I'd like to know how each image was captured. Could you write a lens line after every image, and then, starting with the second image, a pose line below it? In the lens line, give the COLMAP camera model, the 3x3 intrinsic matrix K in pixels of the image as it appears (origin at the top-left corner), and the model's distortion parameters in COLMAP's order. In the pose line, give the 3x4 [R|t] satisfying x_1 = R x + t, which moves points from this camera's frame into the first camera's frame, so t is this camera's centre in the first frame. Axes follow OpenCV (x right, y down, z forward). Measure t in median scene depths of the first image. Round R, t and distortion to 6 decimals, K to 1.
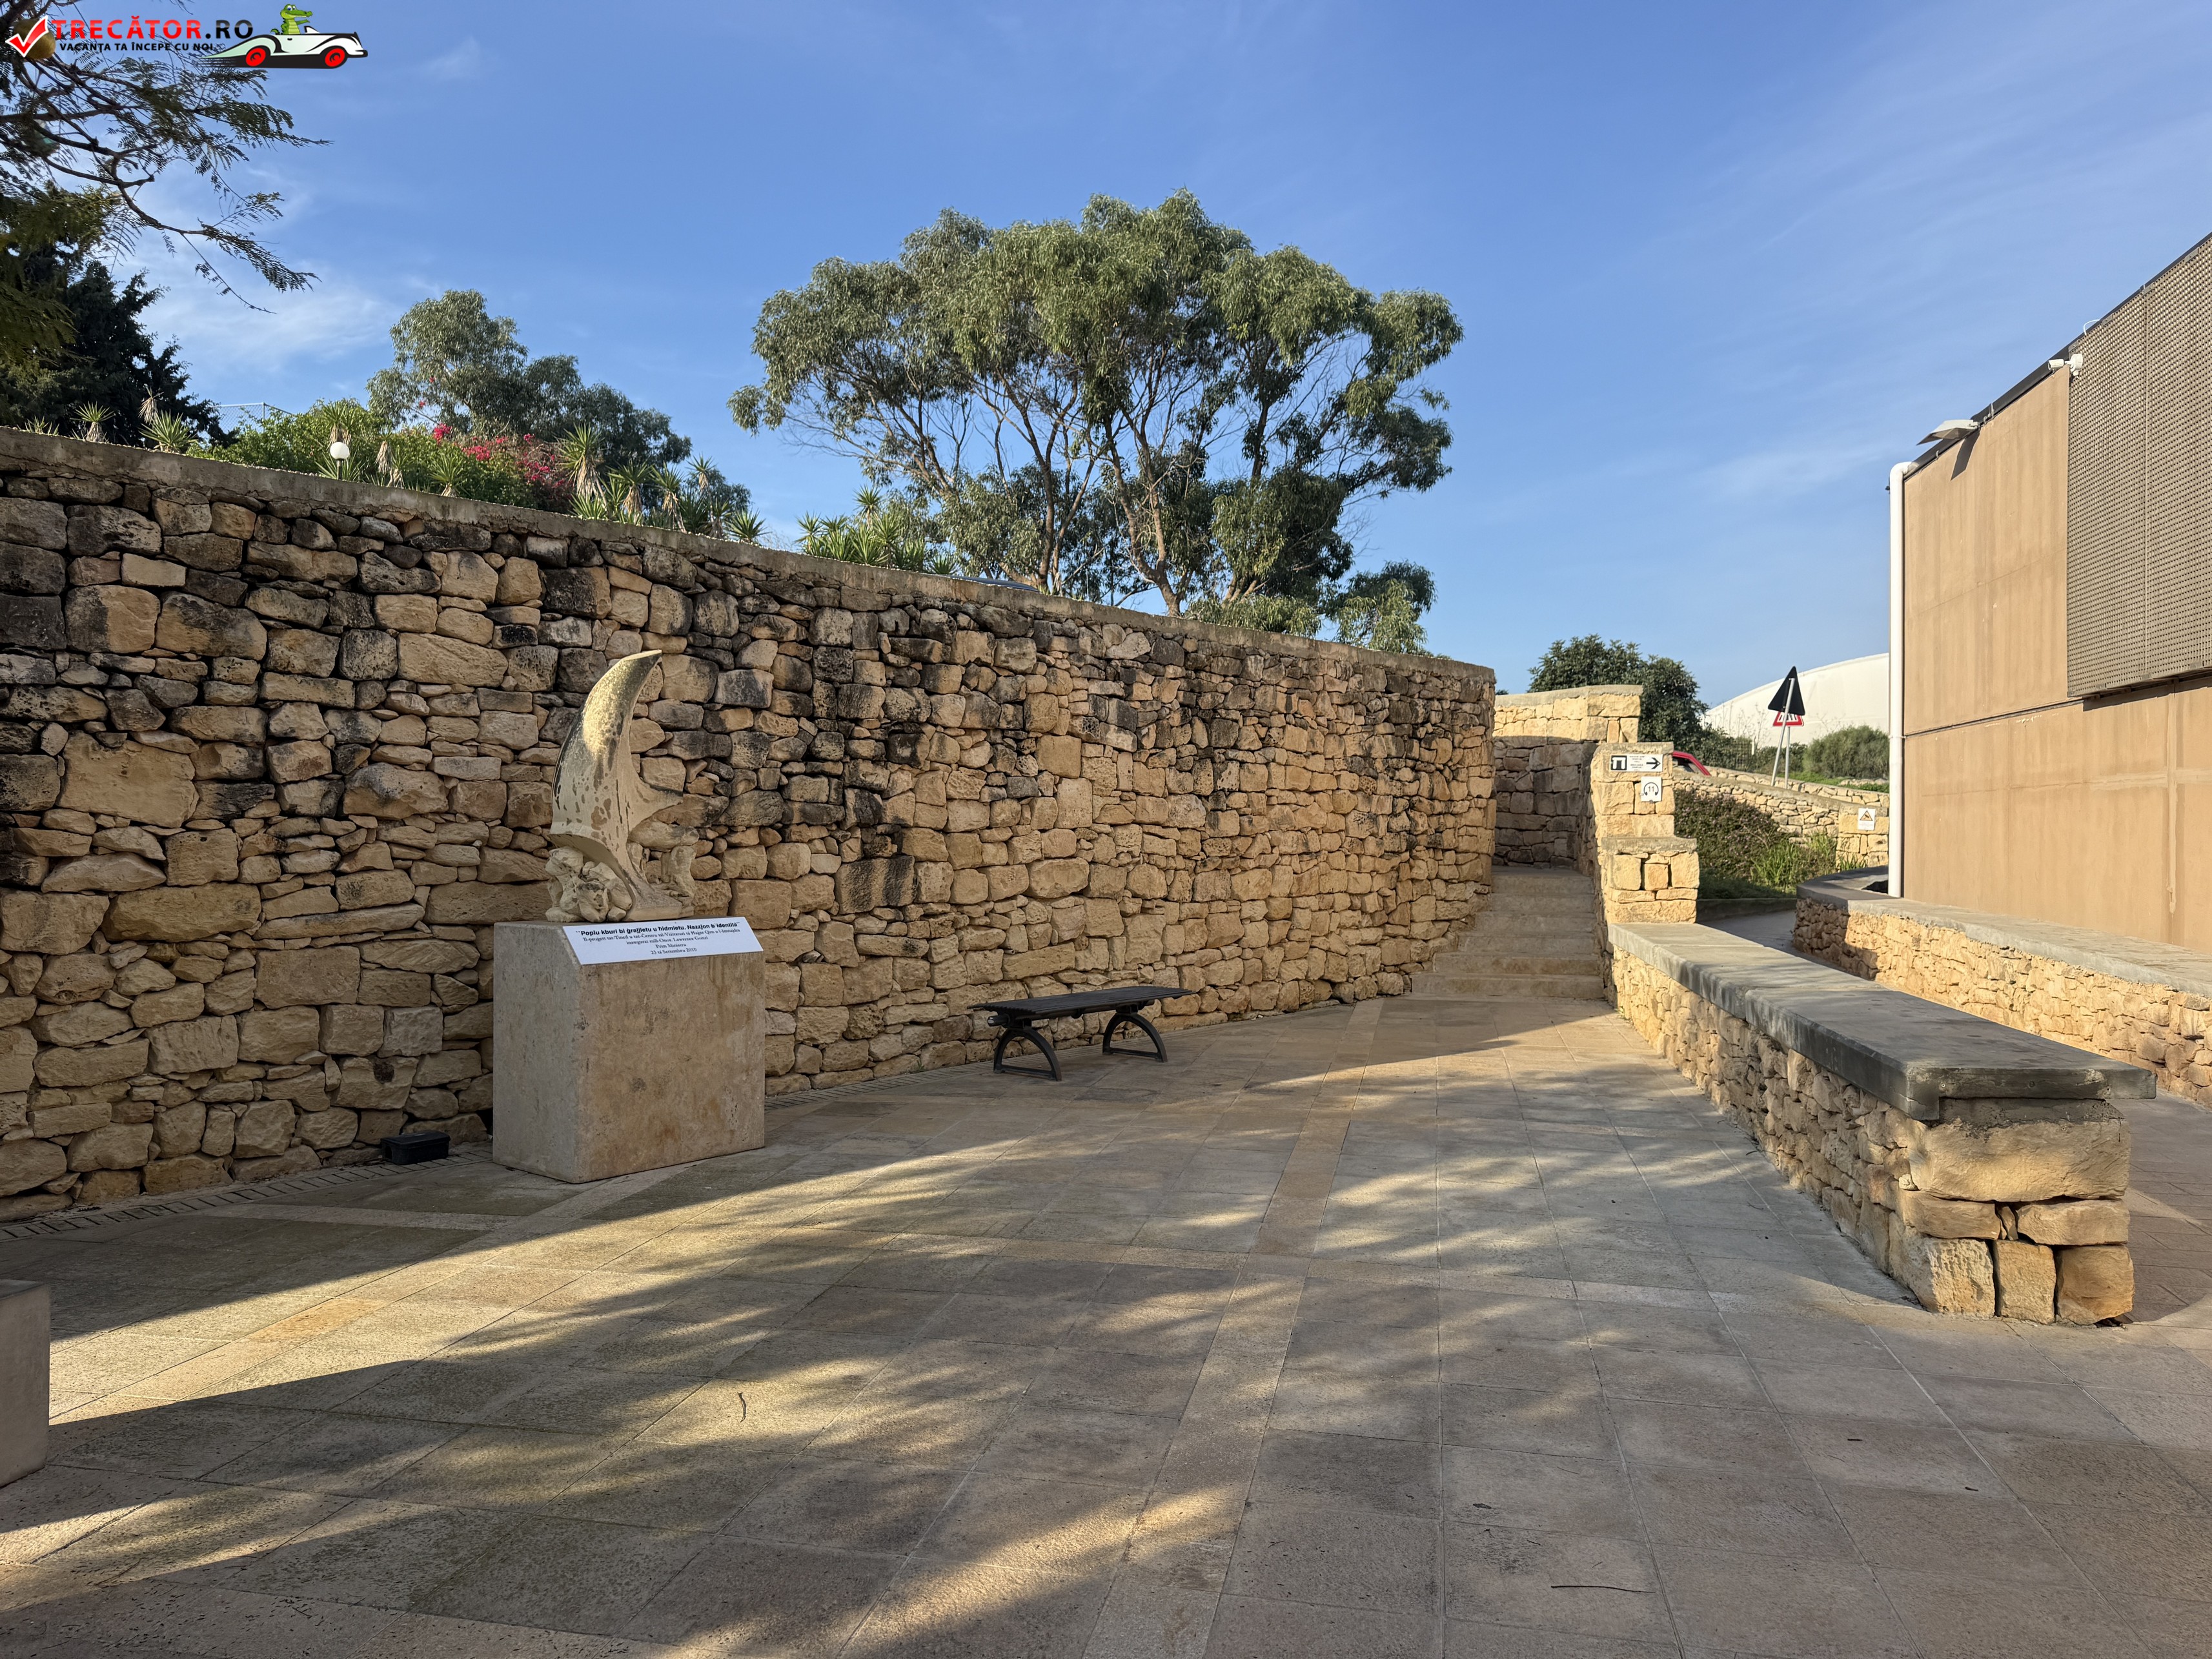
lens RADIAL K [[1528.9, 0, 1092.6], [0, 1528.9, 828.1], [0, 0, 1]] dist [0.188323, -0.398817]
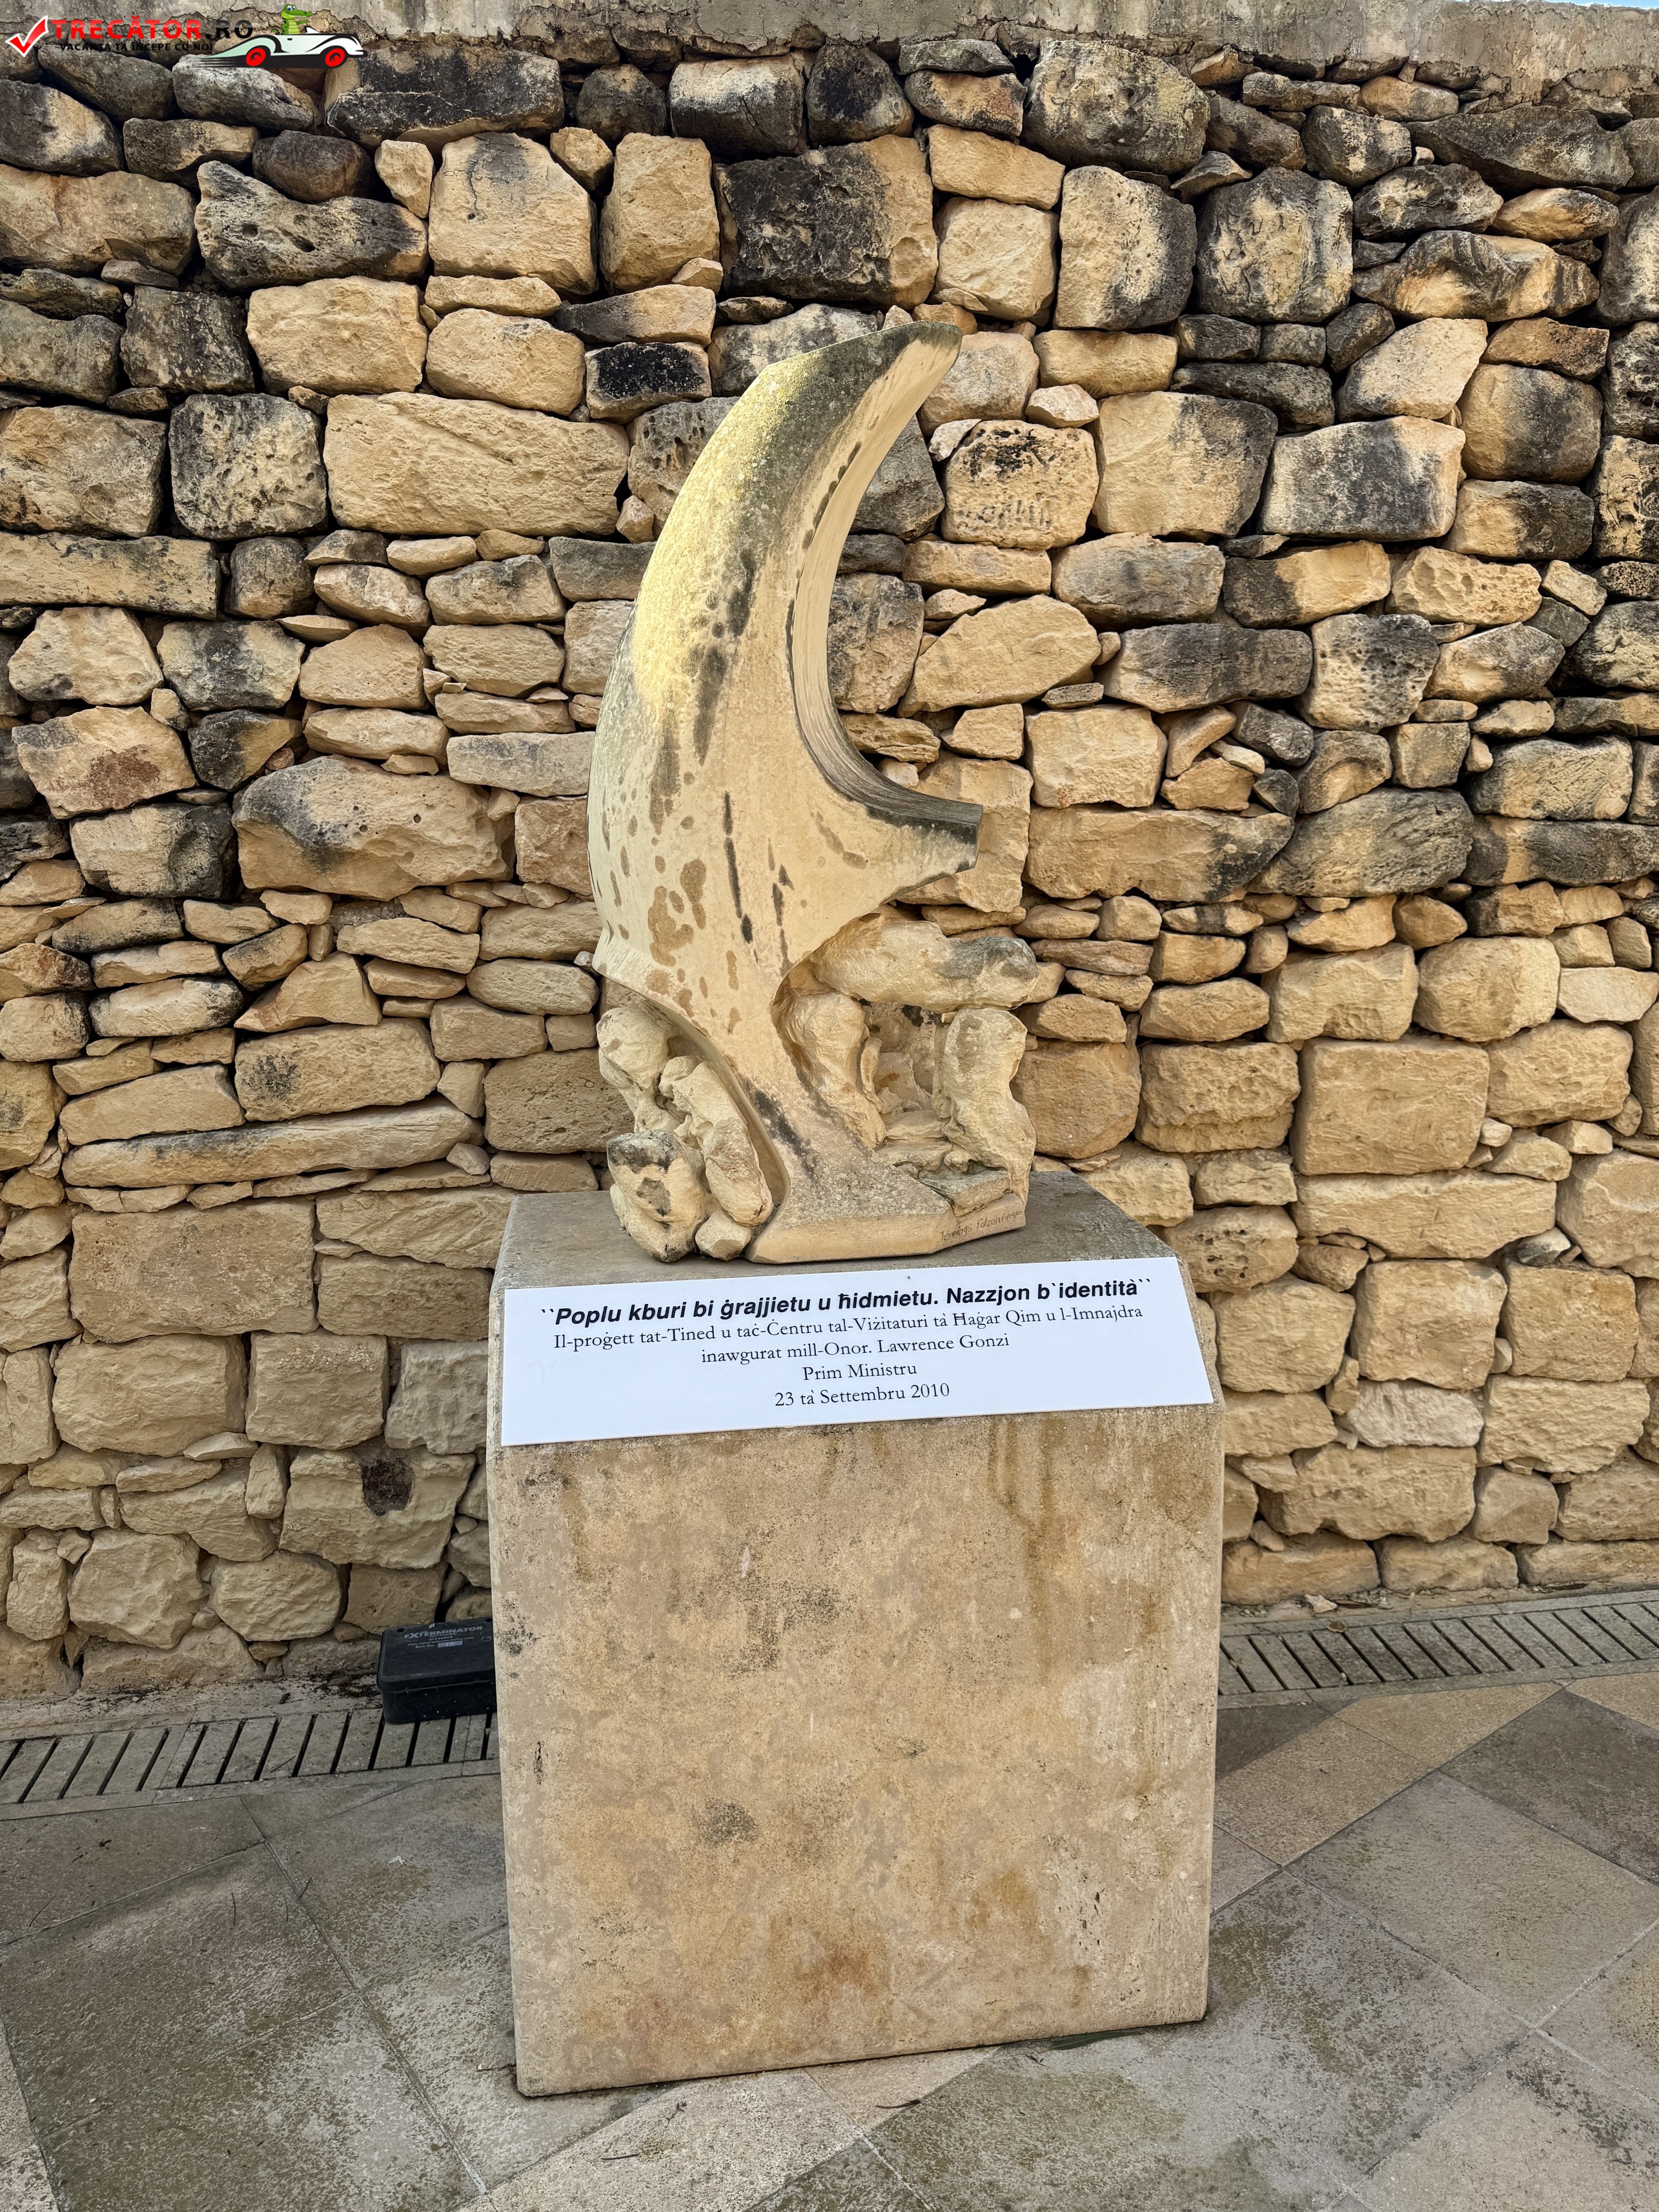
lens RADIAL K [[1564.8, 0, 829.5], [0, 1564.8, 1106.0], [0, 0, 1]] dist [0.039105, -0.044107]
pose [[0.754698, 0.113562, -0.646169, -0.088804], [0.014354, 0.981812, 0.189315, -0.027713], [0.655915, -0.152151, 0.739342, 0.754206]]
